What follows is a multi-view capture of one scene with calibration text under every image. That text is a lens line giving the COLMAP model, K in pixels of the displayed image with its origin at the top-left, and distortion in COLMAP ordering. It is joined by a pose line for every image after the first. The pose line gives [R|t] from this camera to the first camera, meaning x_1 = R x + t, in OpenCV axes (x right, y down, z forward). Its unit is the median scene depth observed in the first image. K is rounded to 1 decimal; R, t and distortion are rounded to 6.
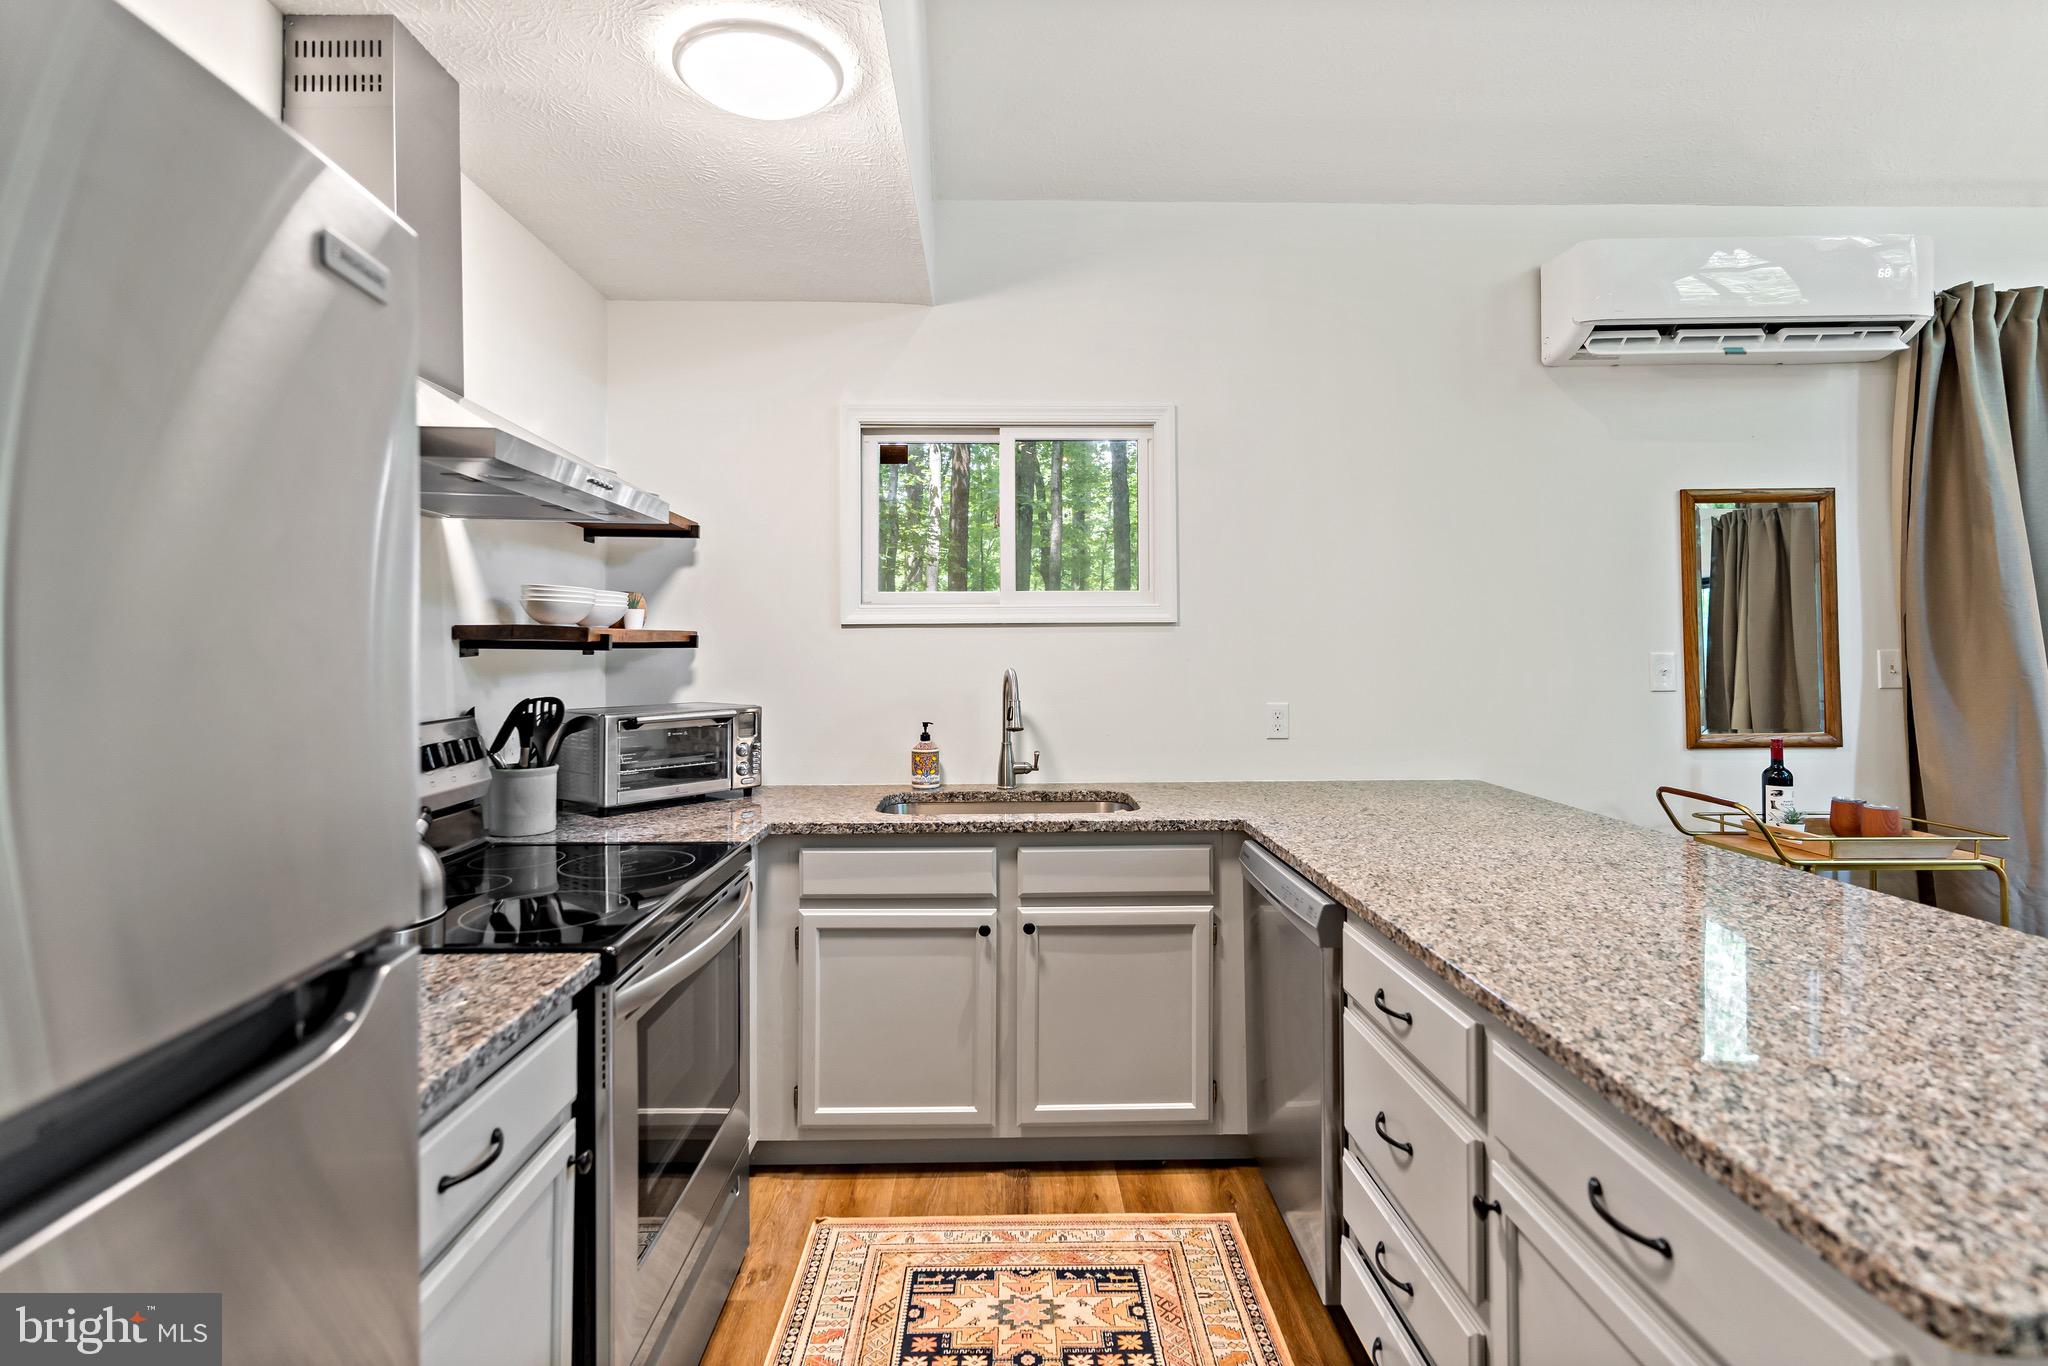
lens RADIAL K [[995.9, 0, 1006.4], [0, 995.9, 636.6], [0, 0, 1]] dist [-0.000371, 0.000829]
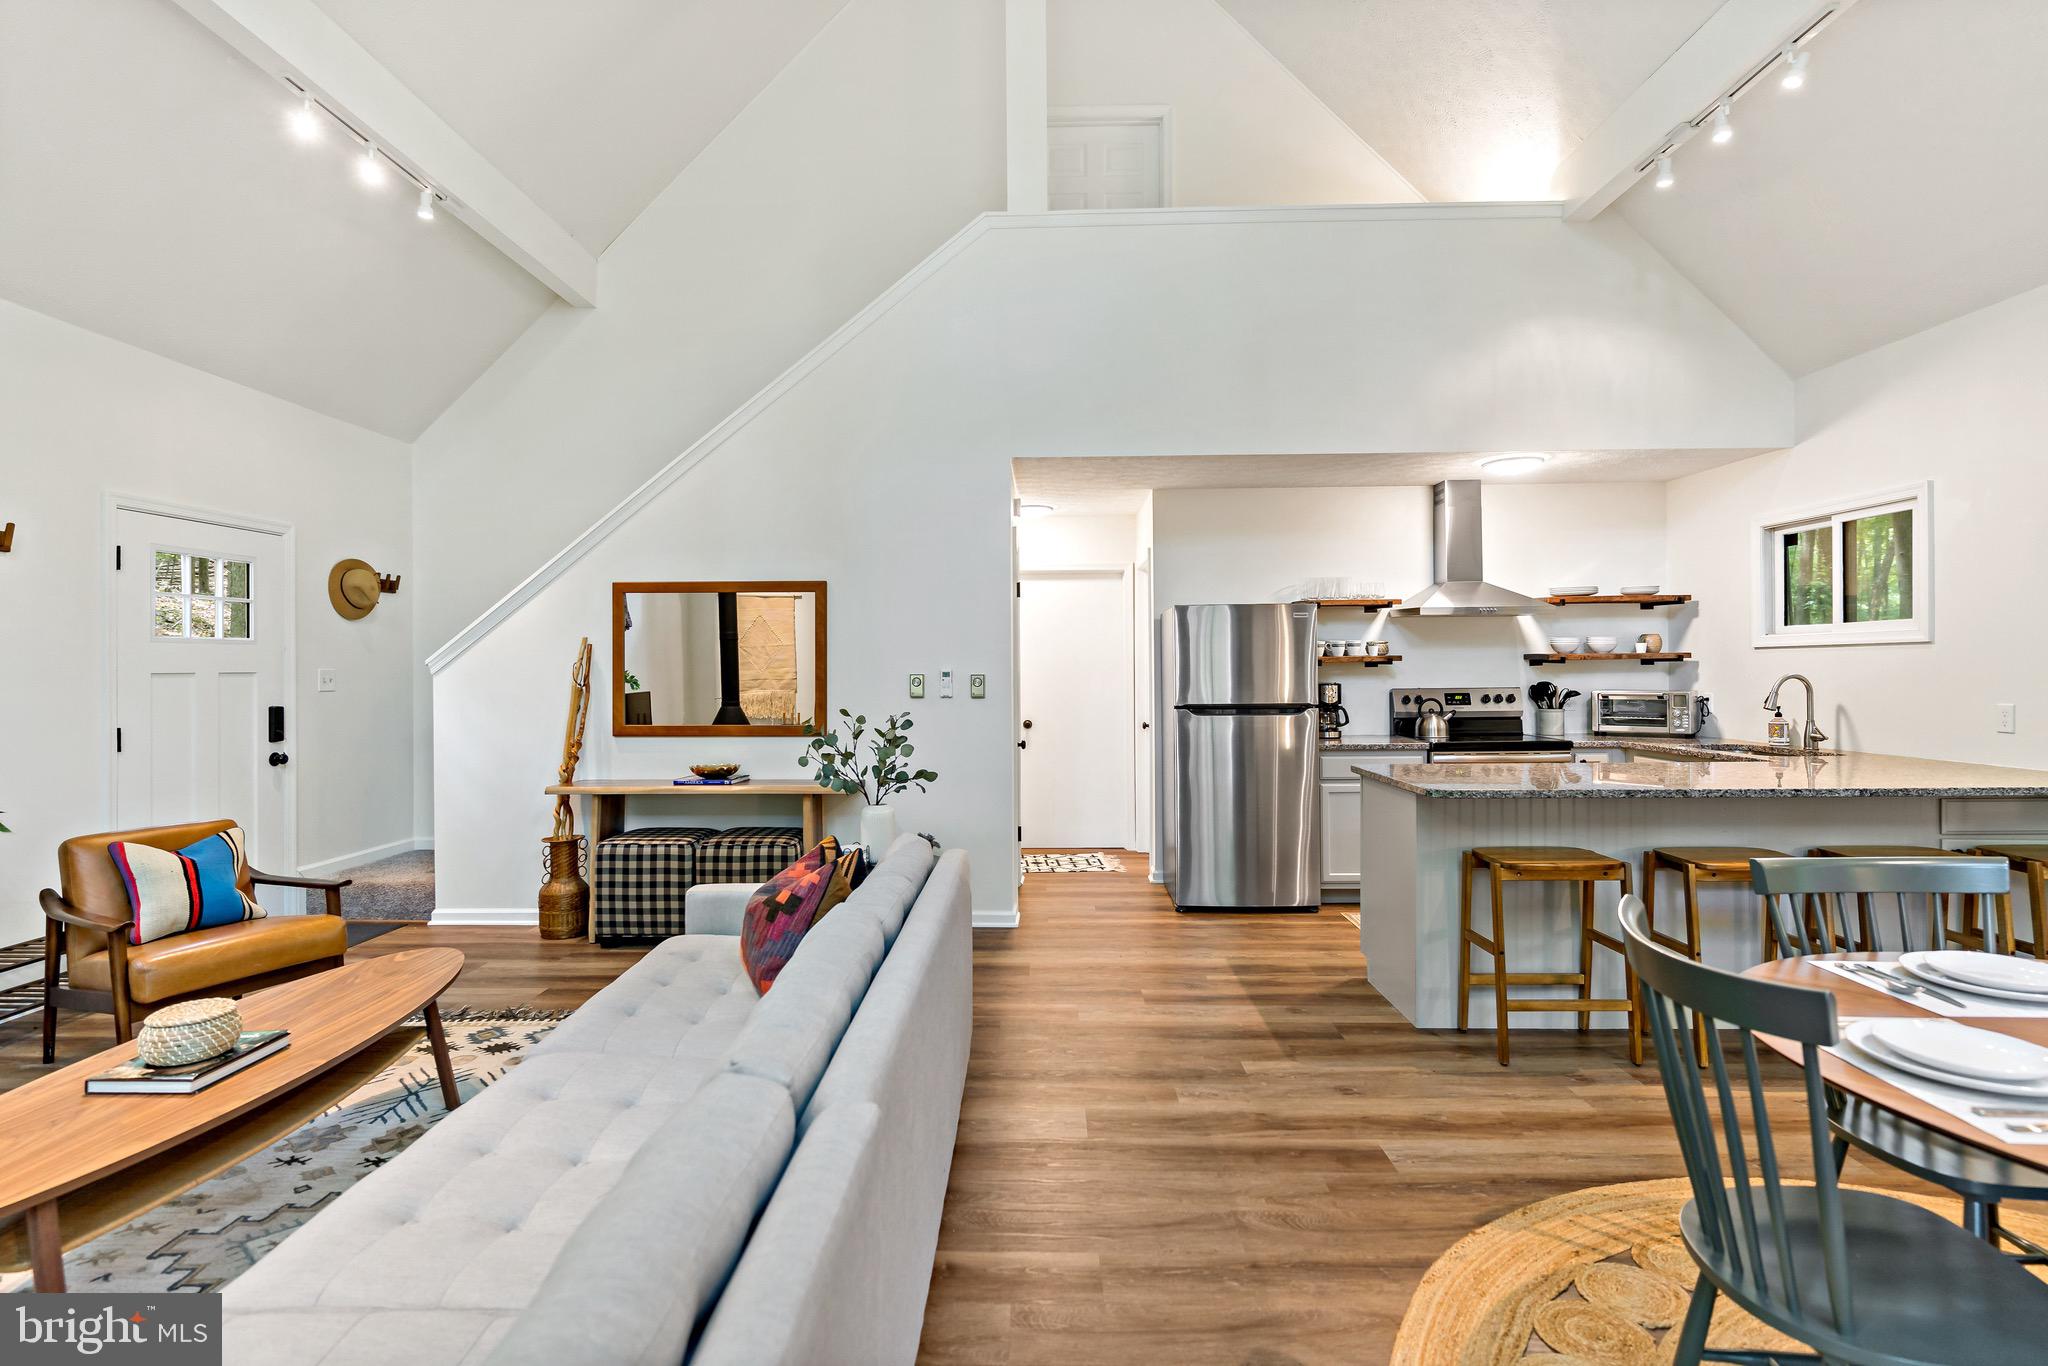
lens RADIAL K [[994.3, 0, 1016.7], [0, 994.3, 665.3], [0, 0, 1]] dist [0.002792, 0.000985]
pose [[-0.040520, 0.001483, -0.999178, 1.995585], [0.019386, 0.999812, 0.000697, -0.009046], [0.998991, -0.019342, -0.040541, -0.242394]]
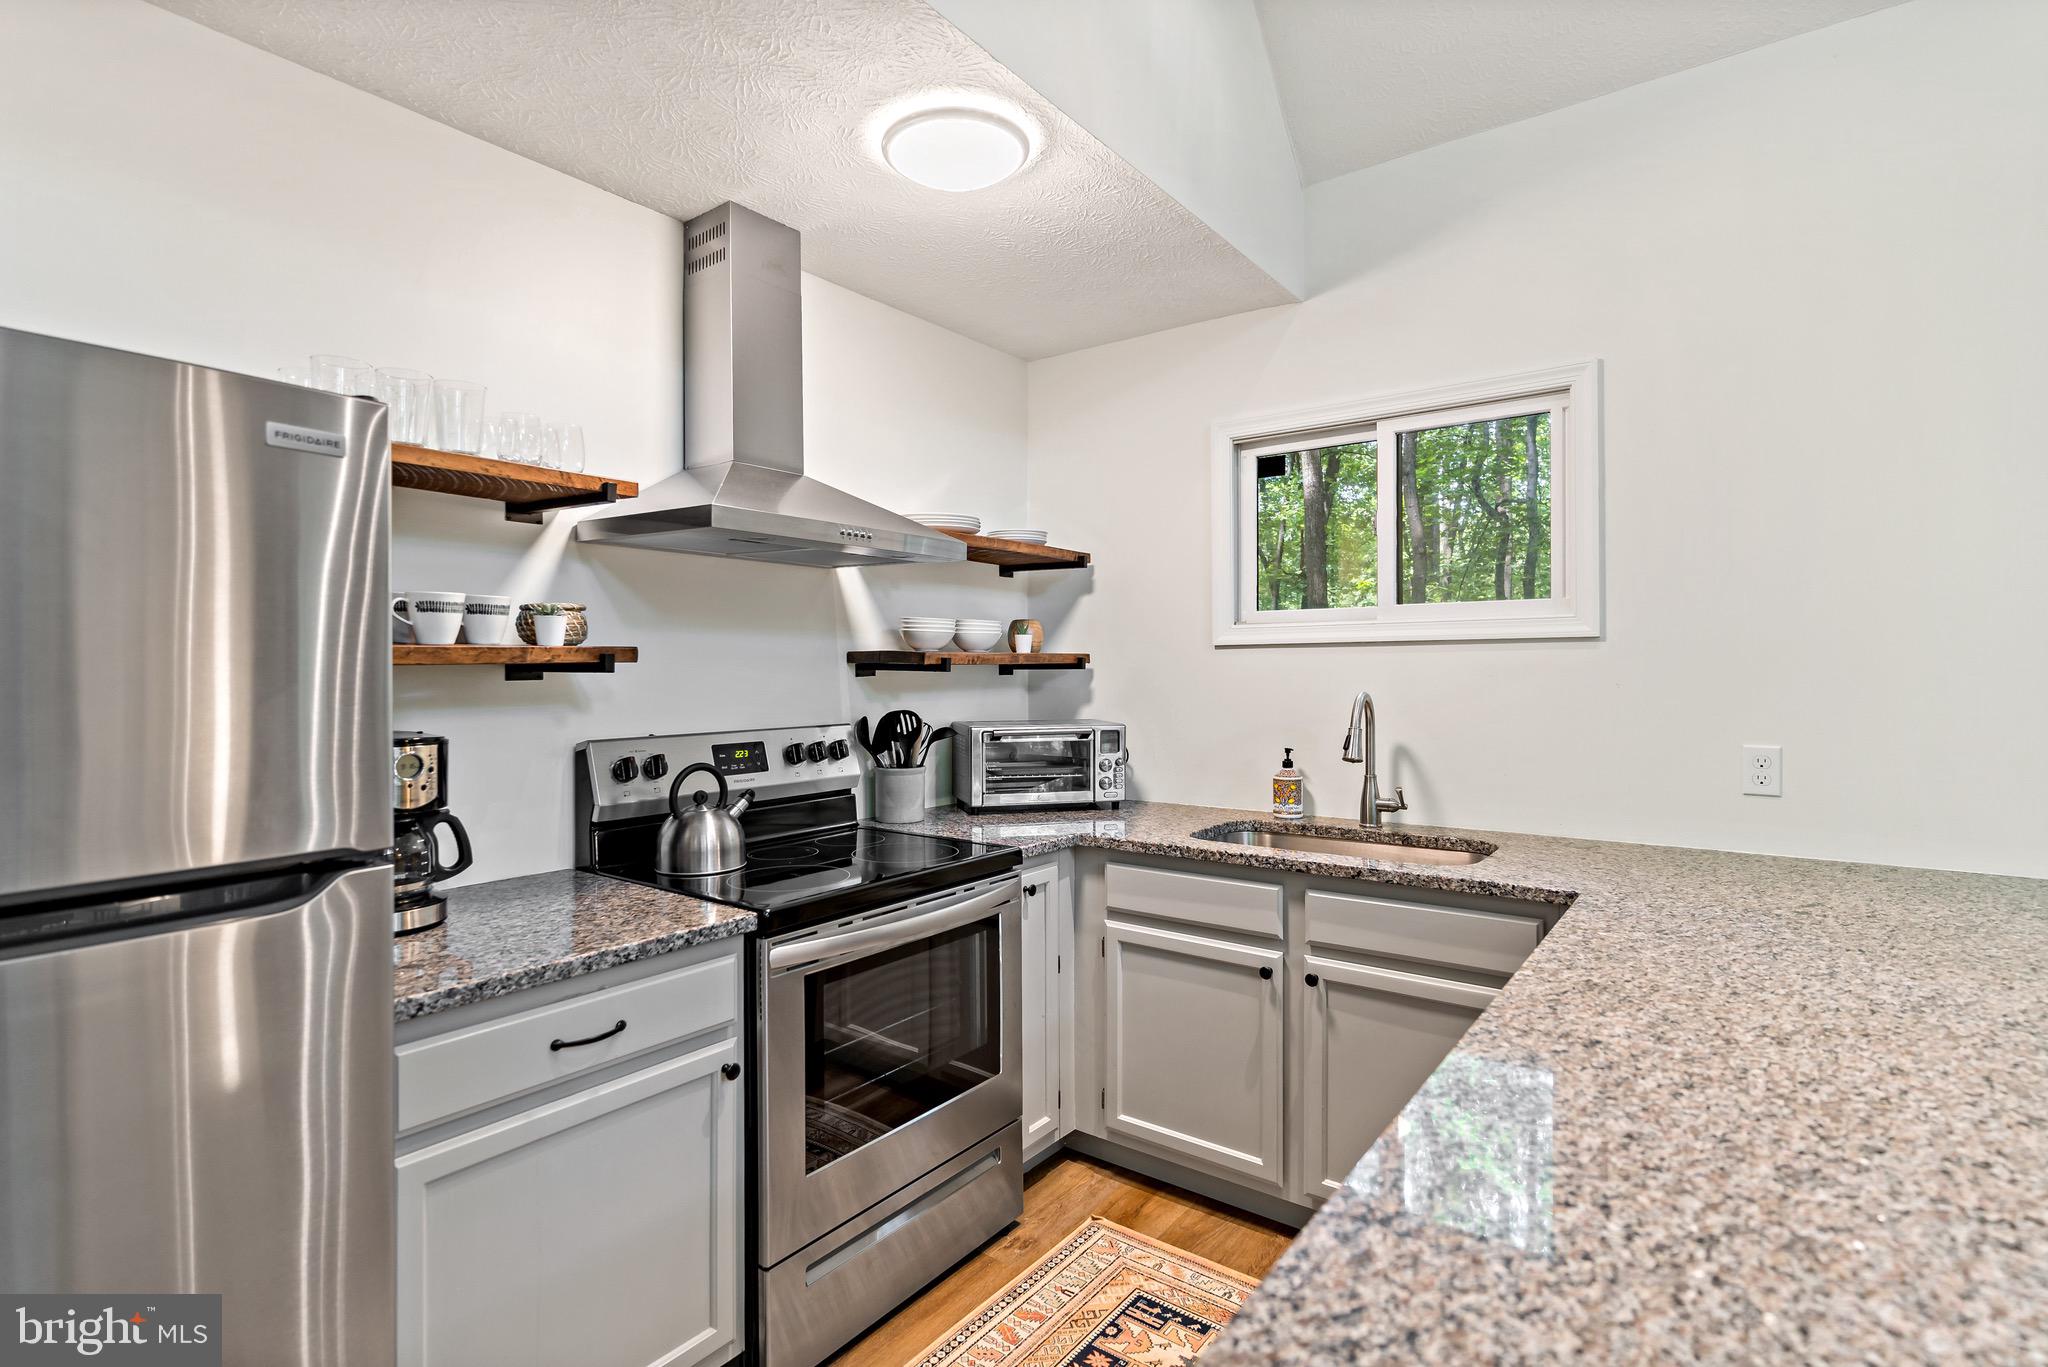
lens RADIAL K [[994.3, 0, 1016.7], [0, 994.3, 665.8], [0, 0, 1]] dist [0.002792, 0.000985]
pose [[0.784487, -0.002171, -0.620142, 0.369444], [0.007964, 0.999947, 0.006575, -0.000335], [0.620095, -0.010097, 0.784462, 0.126790]]
